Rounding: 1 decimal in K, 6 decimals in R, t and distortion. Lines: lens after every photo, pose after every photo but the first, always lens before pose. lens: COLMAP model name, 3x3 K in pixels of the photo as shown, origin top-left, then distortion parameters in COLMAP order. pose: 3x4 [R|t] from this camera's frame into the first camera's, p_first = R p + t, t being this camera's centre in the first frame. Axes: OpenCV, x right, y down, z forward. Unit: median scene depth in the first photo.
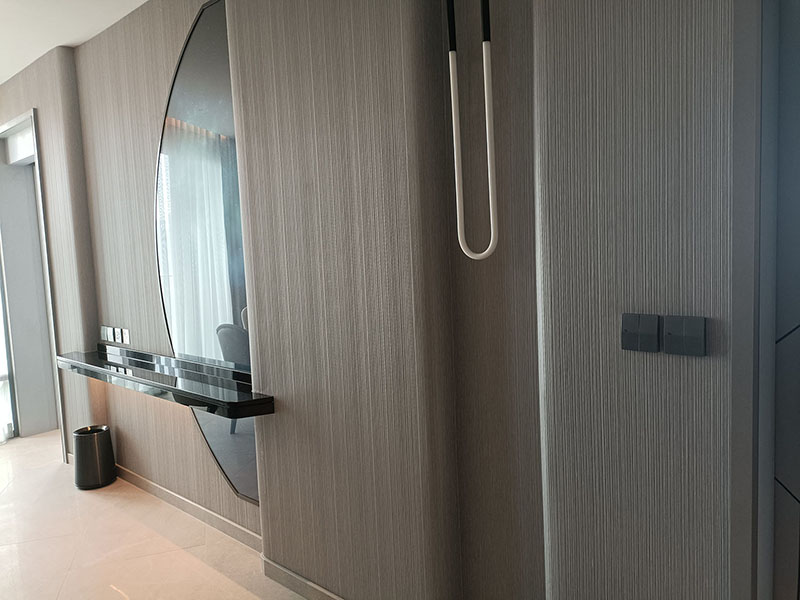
lens RADIAL K [[593.6, 0, 400.0], [0, 593.6, 300.0], [0, 0, 1]] dist [0.008770, -0.002461]
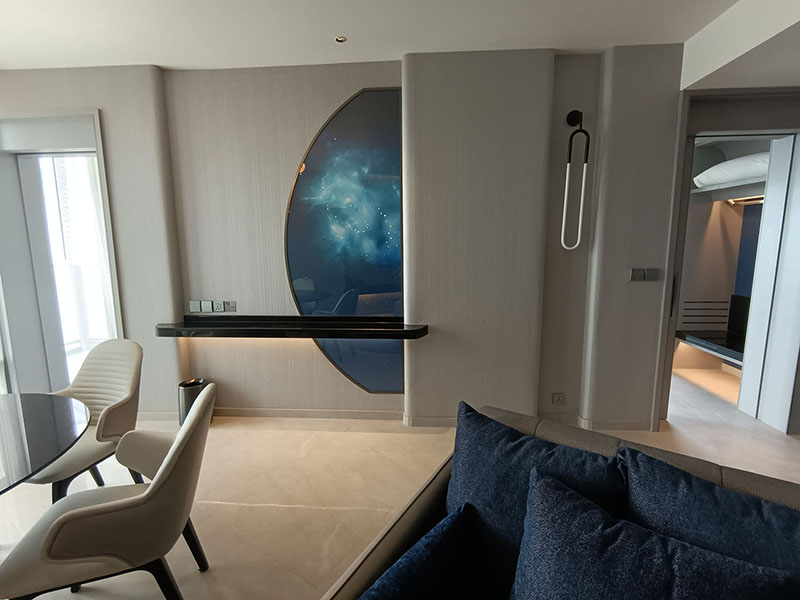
lens RADIAL K [[380.7, 0, 398.6], [0, 380.7, 297.1], [0, 0, 1]] dist [-0.000732, 0.000312]
pose [[0.785350, -0.053719, 0.616717, -0.799579], [0.033174, 0.998448, 0.044724, 0.018581], [-0.618163, -0.014665, 0.785913, 0.116210]]
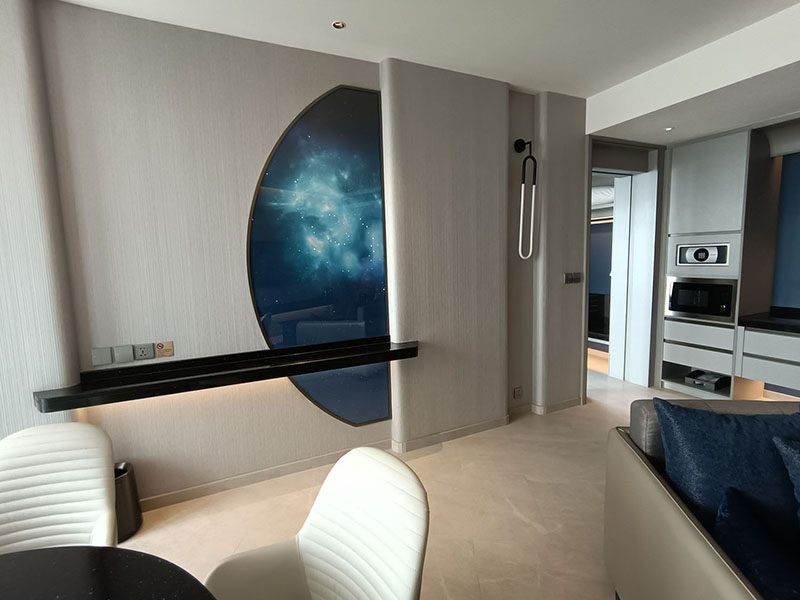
lens RADIAL K [[380.7, 0, 398.6], [0, 380.7, 297.1], [0, 0, 1]] dist [-0.000732, 0.000312]
pose [[0.396655, -0.068328, 0.915421, -1.000095], [0.098357, 0.994649, 0.031624, -0.003459], [-0.912683, 0.077494, 0.401253, 0.477823]]
